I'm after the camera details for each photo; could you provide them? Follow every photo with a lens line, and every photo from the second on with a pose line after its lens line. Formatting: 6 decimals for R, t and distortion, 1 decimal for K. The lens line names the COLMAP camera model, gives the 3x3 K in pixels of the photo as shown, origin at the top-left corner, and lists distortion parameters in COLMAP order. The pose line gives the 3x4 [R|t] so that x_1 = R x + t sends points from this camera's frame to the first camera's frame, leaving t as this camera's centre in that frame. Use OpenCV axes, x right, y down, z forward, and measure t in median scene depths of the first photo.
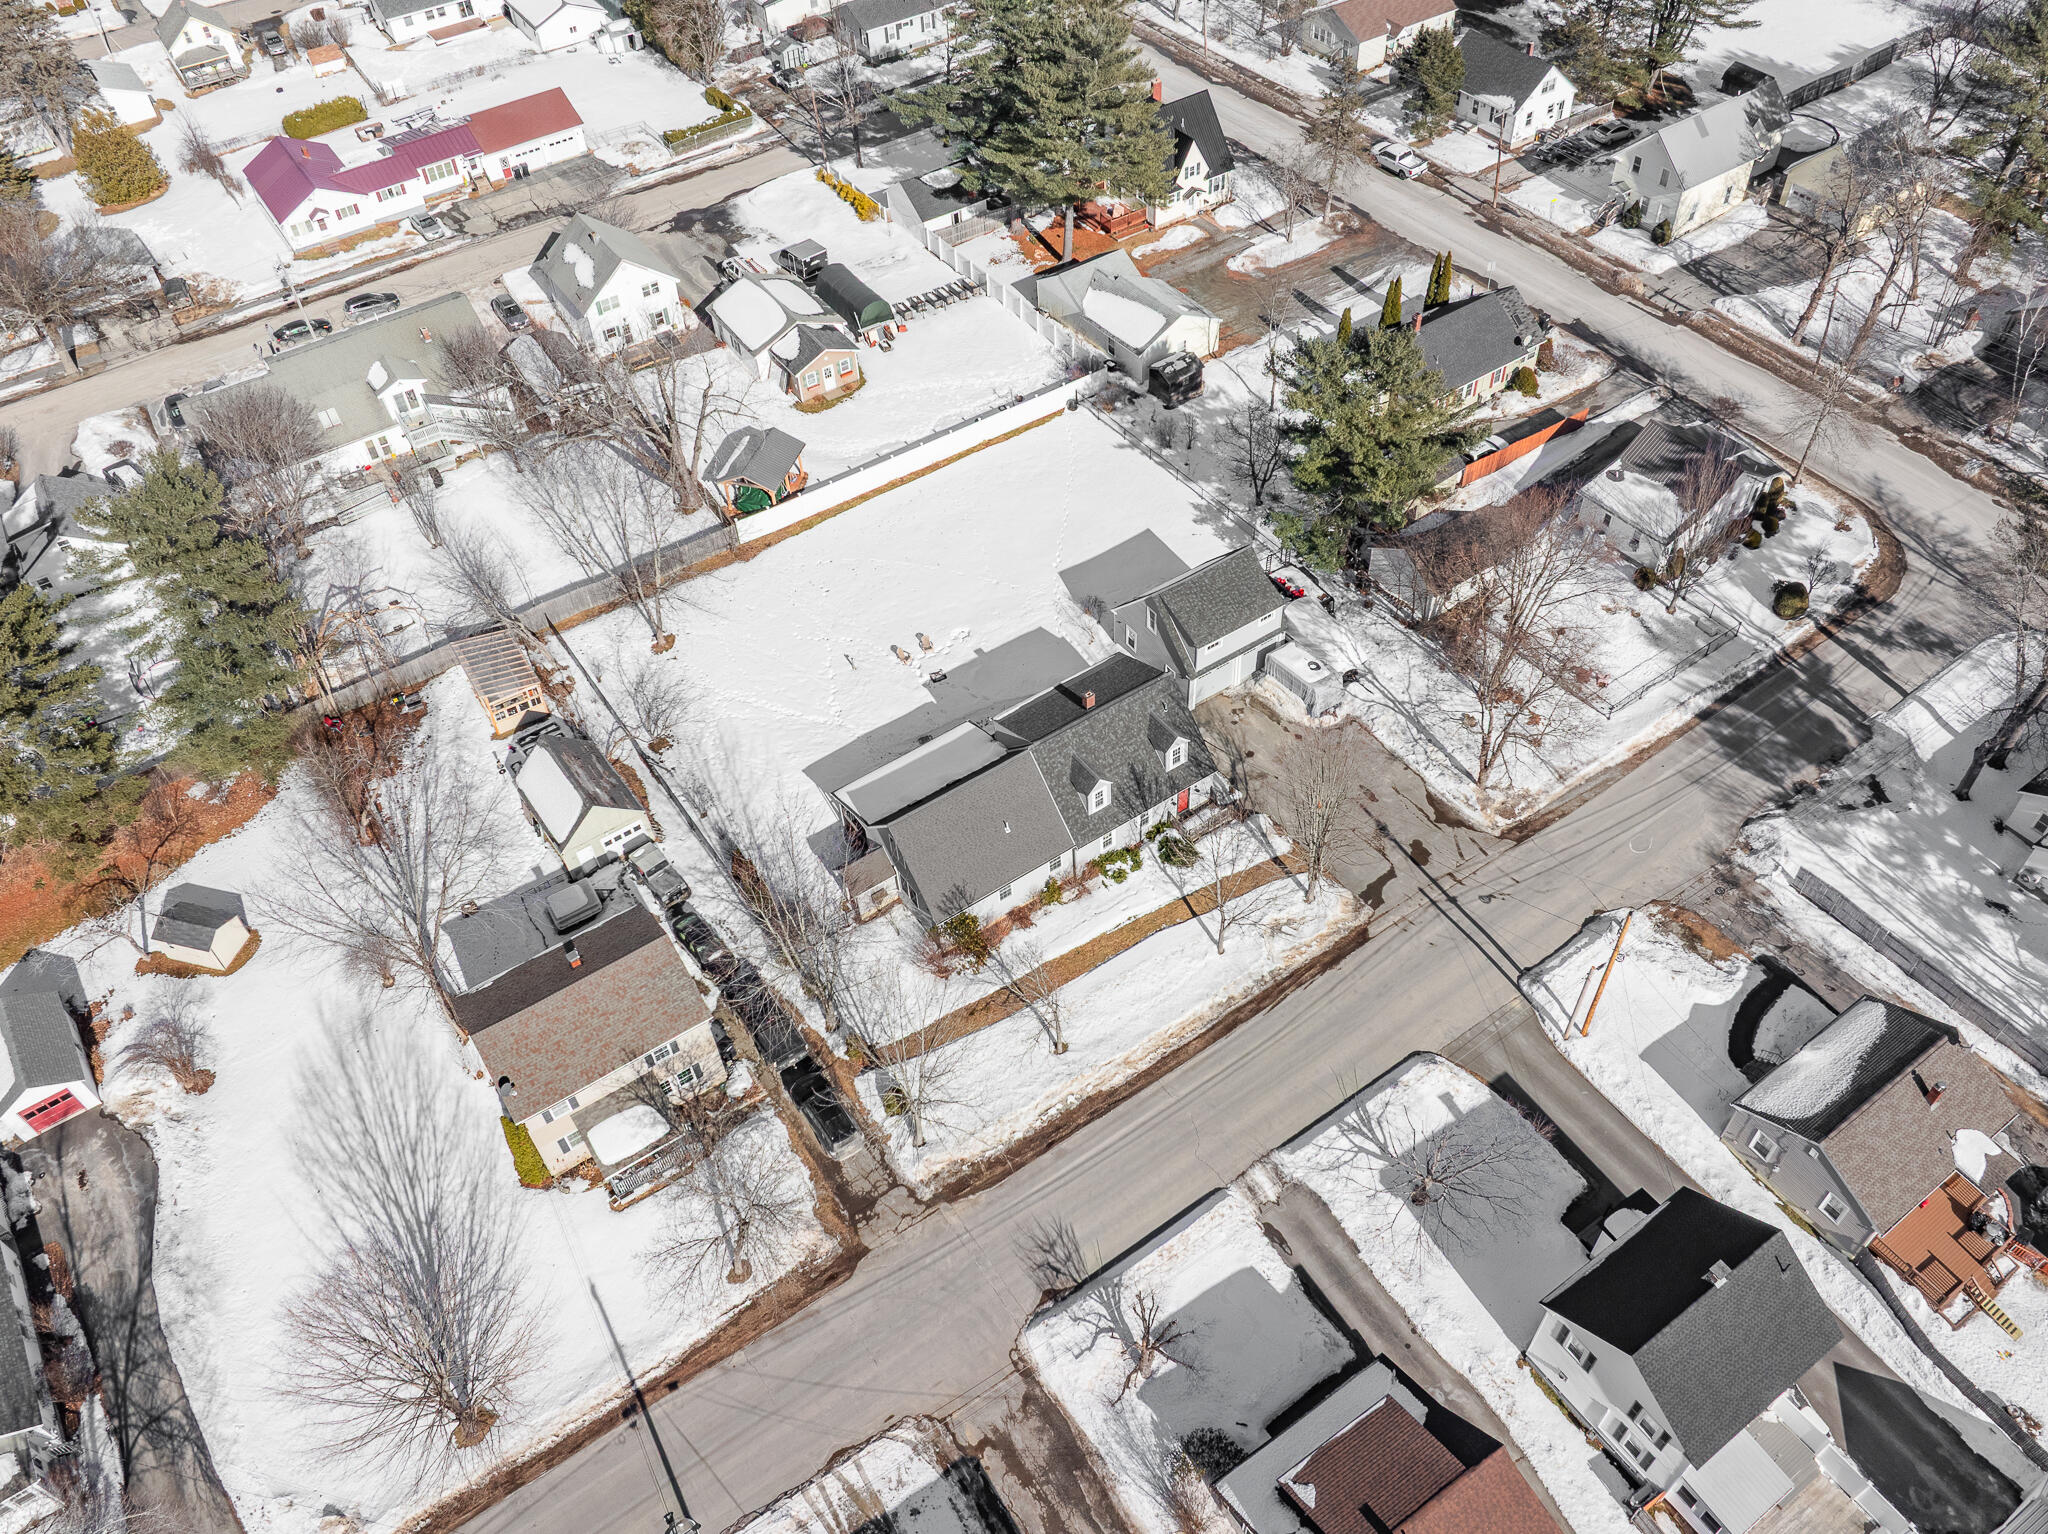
lens RADIAL K [[1550.0, 0, 1037.3], [0, 1550.0, 764.0], [0, 0, 1]] dist [-0.021030, -0.017791]
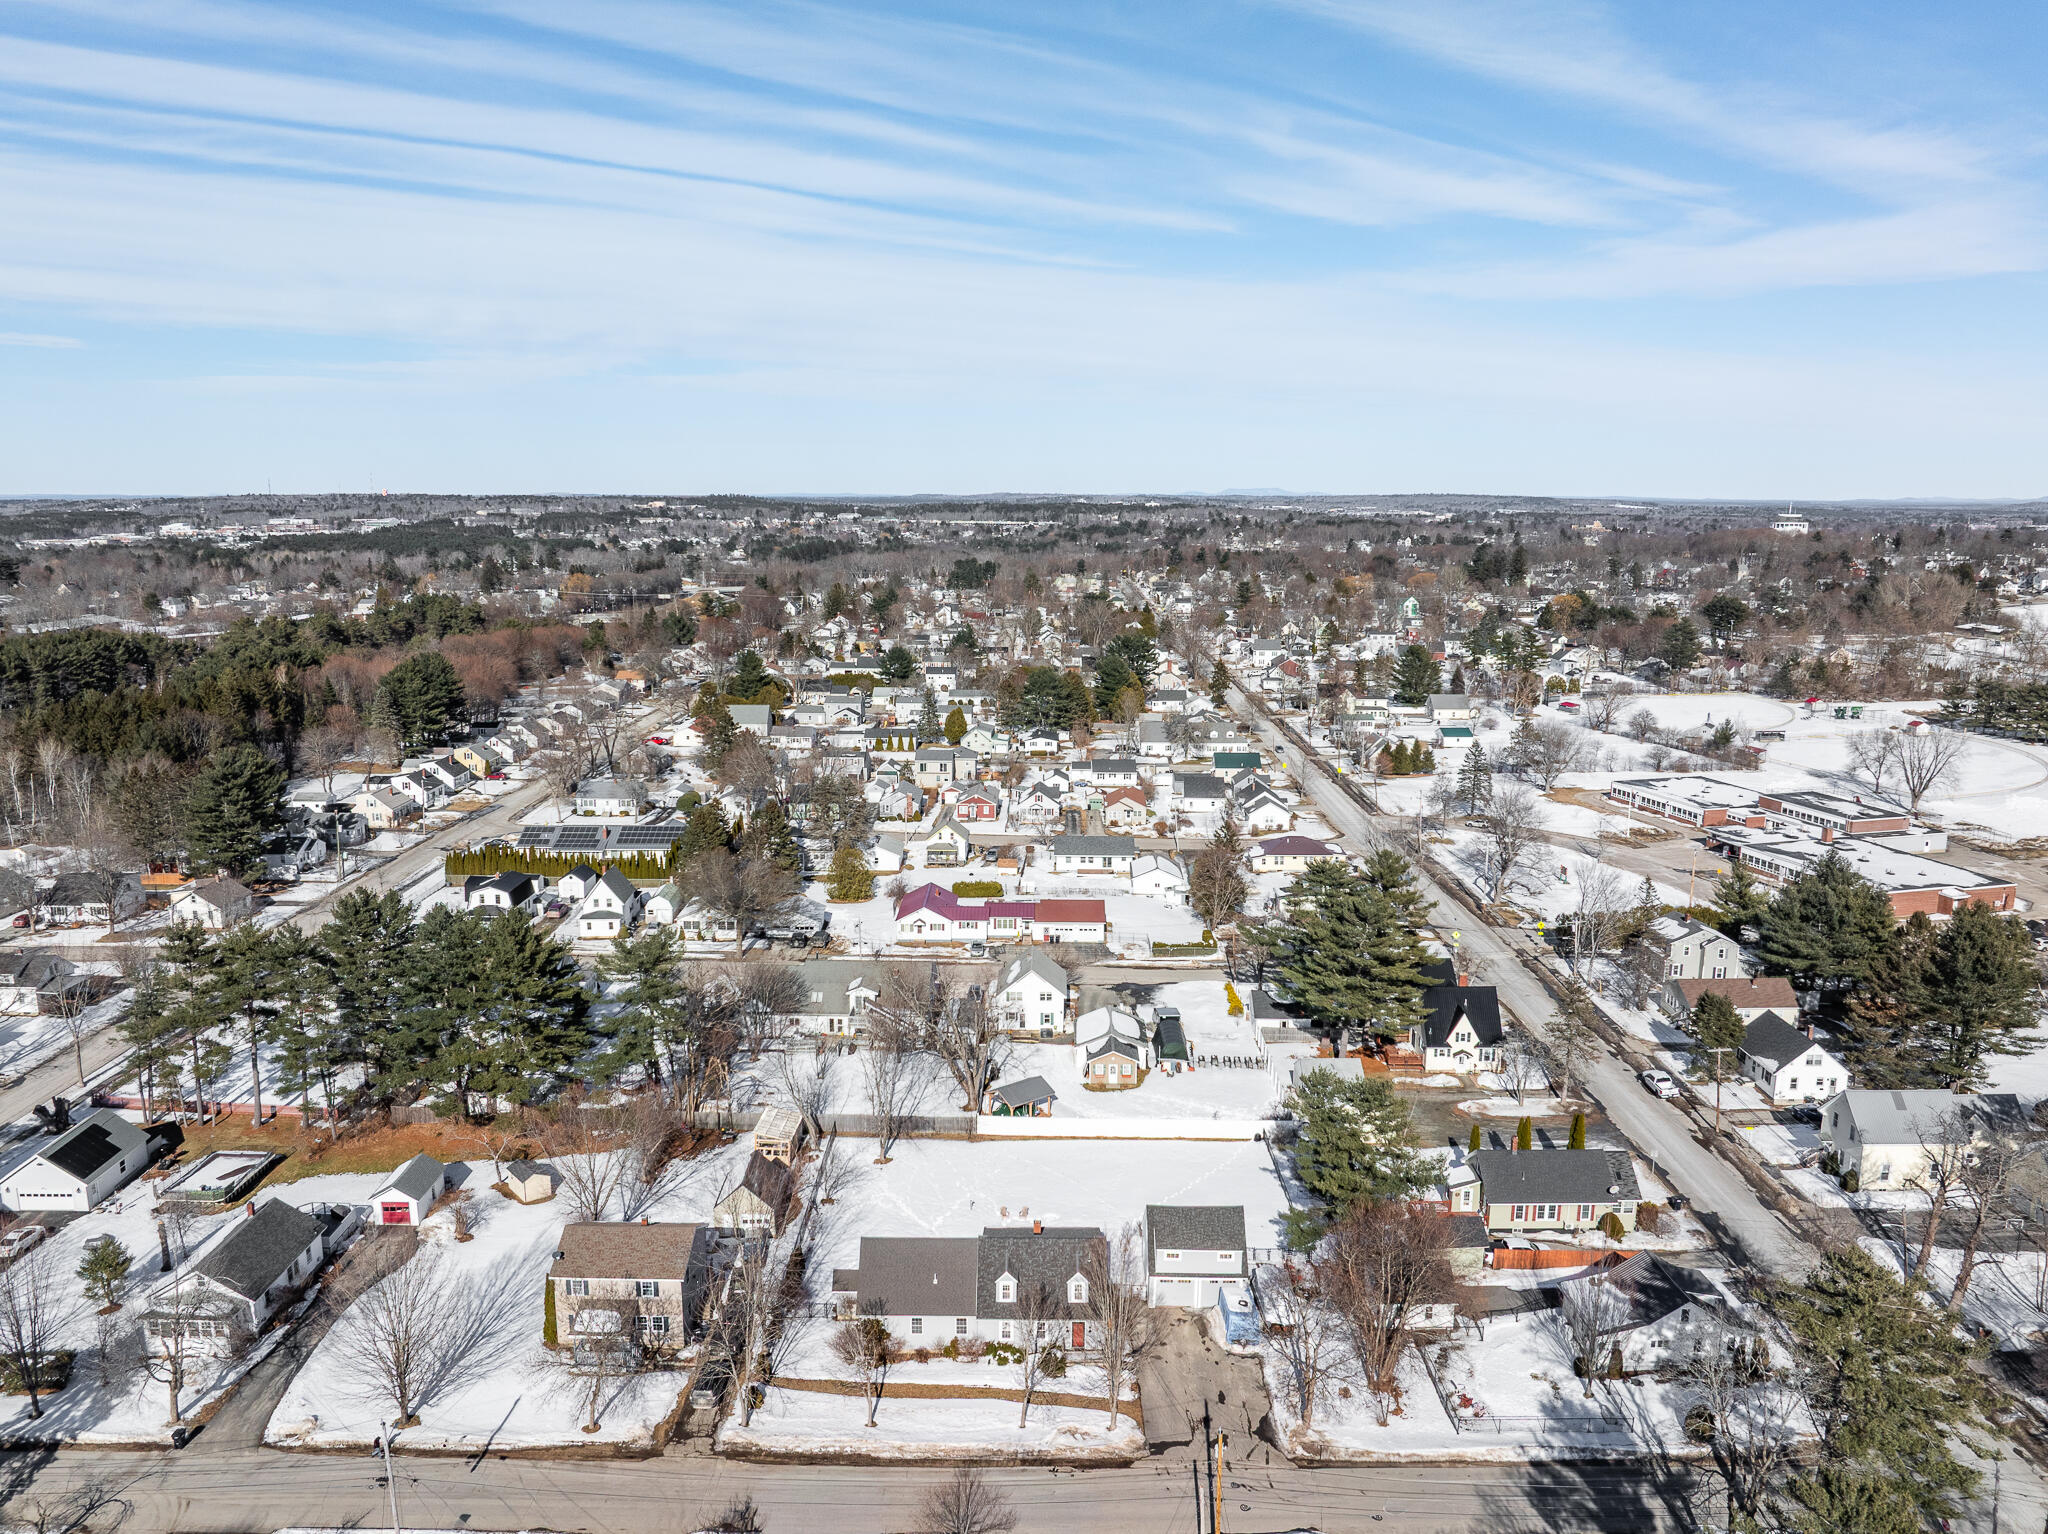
lens RADIAL K [[1463.0, 0, 1025.7], [0, 1463.0, 751.4], [0, 0, 1]] dist [-0.035442, 0.005412]
pose [[0.819962, 0.146006, -0.553484, 0.607541], [-0.447149, 0.767058, -0.460086, 0.210481], [0.357379, 0.624743, 0.694245, -0.157448]]
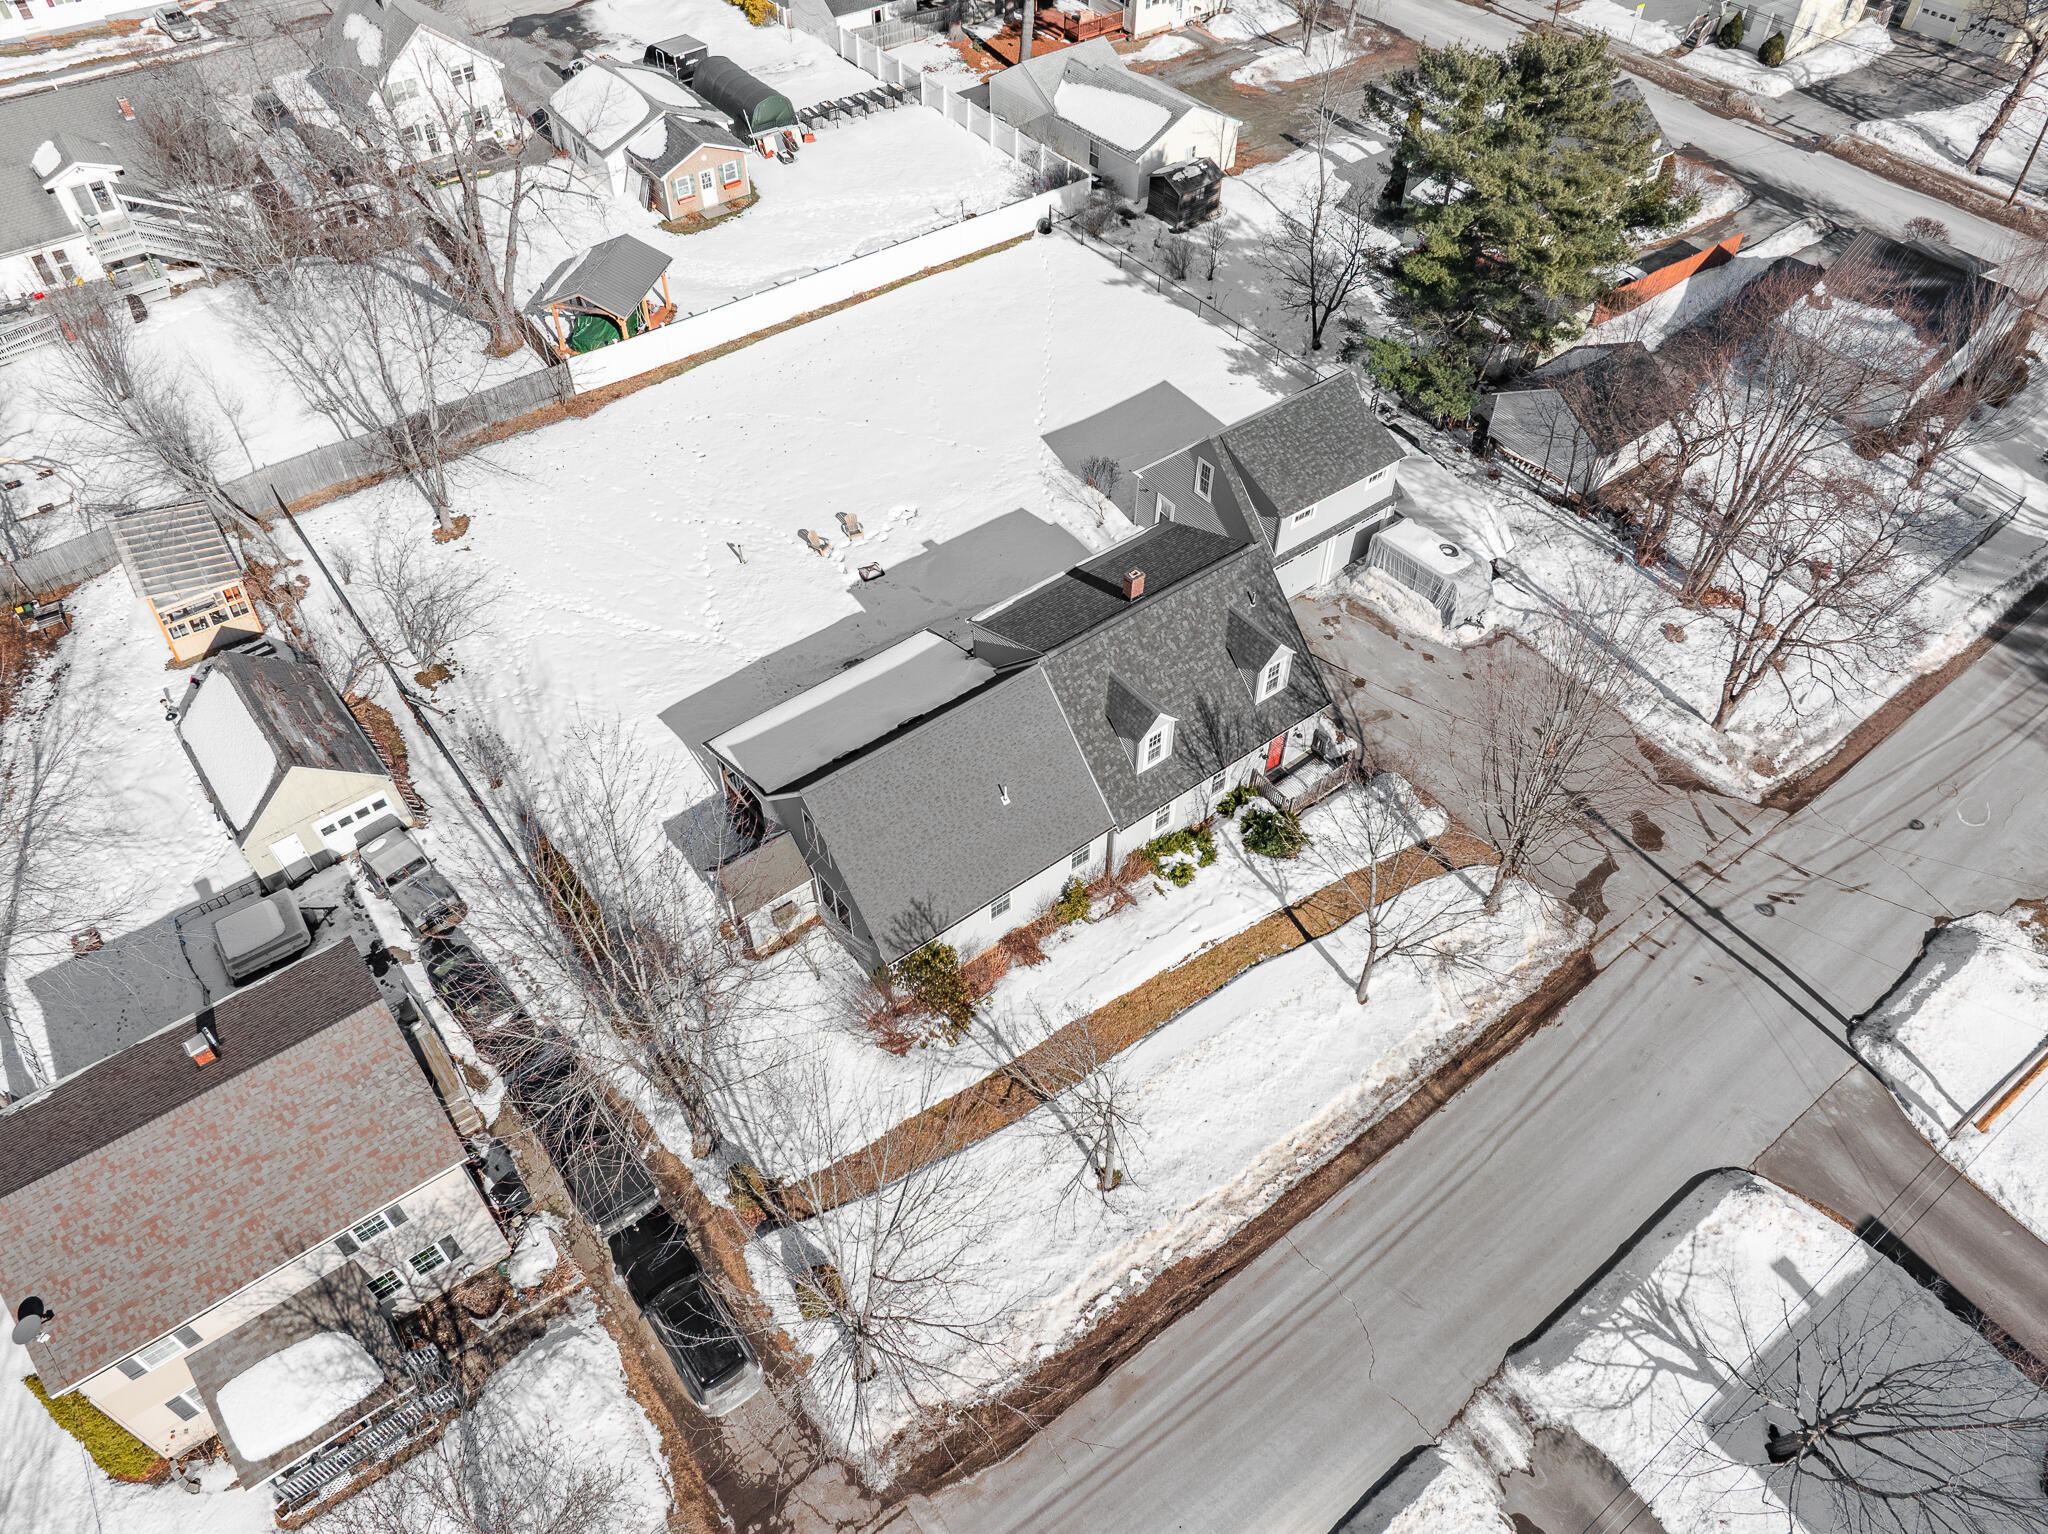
lens RADIAL K [[1463.0, 0, 1035.0], [0, 1463.0, 764.8], [0, 0, 1]] dist [-0.035442, 0.005412]
pose [[0.997387, -0.007857, 0.071812, -0.040877], [0.007583, 0.999963, 0.004082, 0.023486], [-0.071841, -0.003526, 0.997410, 0.384594]]
